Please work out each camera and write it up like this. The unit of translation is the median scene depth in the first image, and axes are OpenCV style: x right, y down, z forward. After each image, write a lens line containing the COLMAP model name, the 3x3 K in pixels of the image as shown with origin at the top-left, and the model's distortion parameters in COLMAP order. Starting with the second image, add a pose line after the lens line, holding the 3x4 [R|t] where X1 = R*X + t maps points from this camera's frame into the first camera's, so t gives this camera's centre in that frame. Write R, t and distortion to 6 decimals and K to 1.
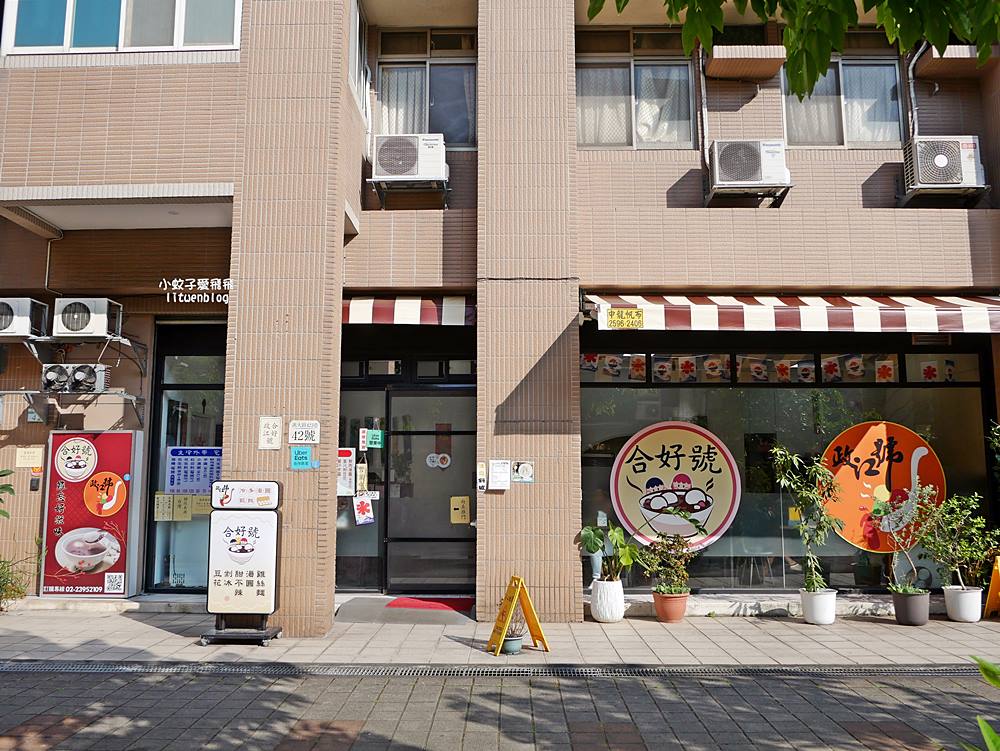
lens RADIAL K [[826.5, 0, 500.0], [0, 826.5, 375.5], [0, 0, 1]] dist [-0.030833, -0.002271]
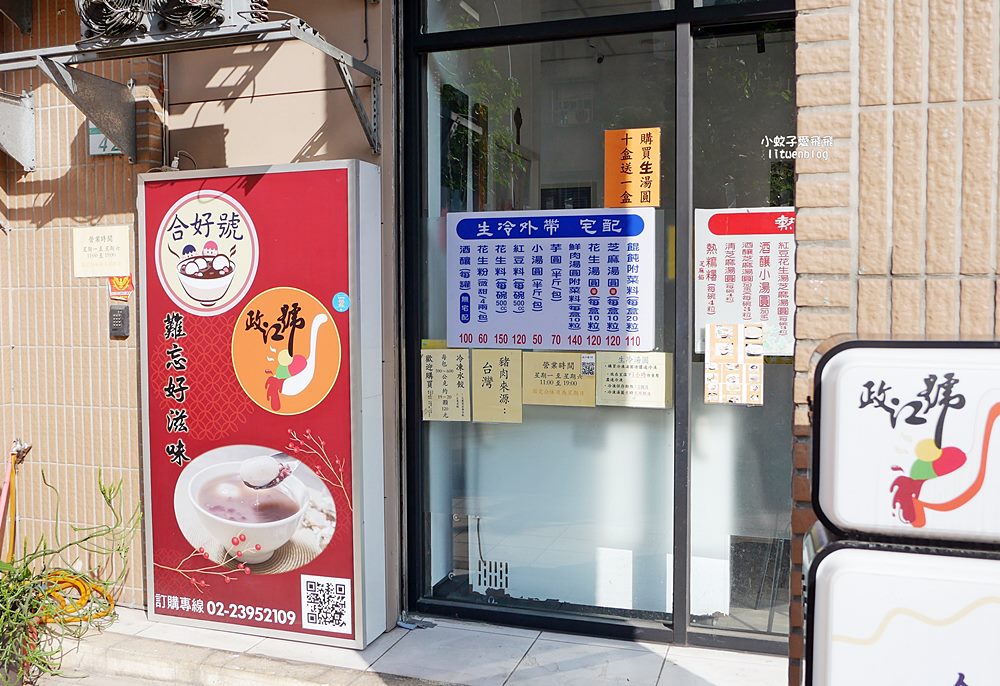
lens RADIAL K [[925.1, 0, 473.4], [0, 925.1, 339.8], [0, 0, 1]] dist [-0.040782, -0.000515]
pose [[0.947281, 0.011888, -0.320182, -0.284008], [0.044230, 0.984892, 0.167425, 0.078818], [0.317335, -0.172760, 0.932444, 0.666008]]
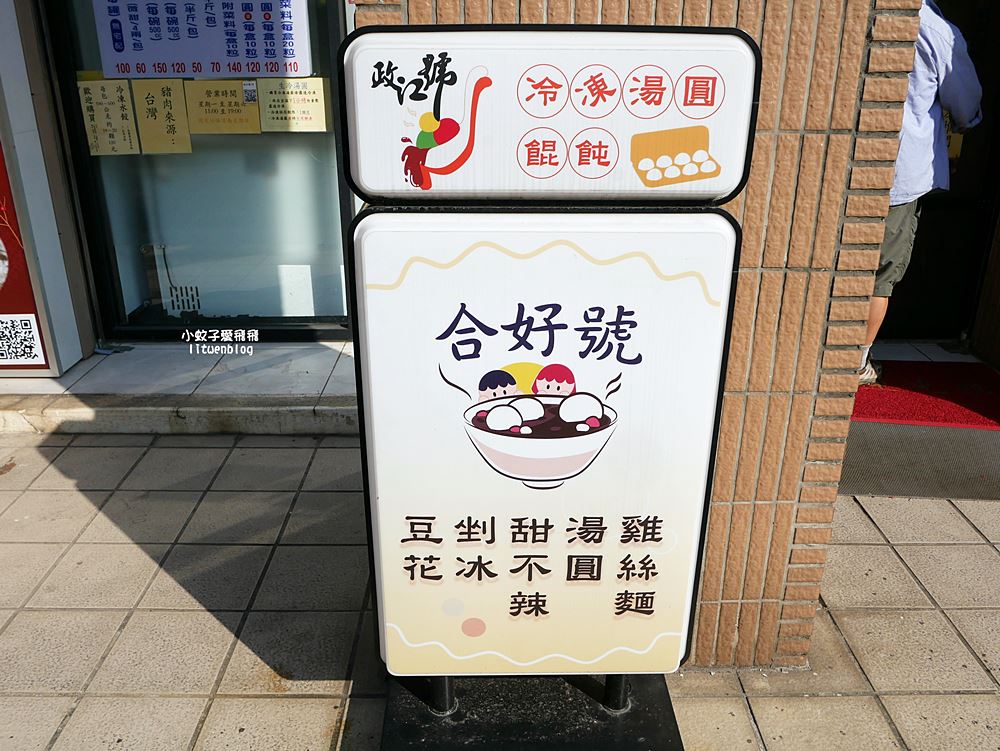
lens RADIAL K [[839.0, 0, 500.0], [0, 839.0, 375.5], [0, 0, 1]] dist [-0.037064, 0.006508]
pose [[0.999939, -0.005987, 0.009309, -0.256278], [0.000667, 0.872153, 0.489233, 0.086587], [-0.011048, -0.489196, 0.872104, 0.661865]]
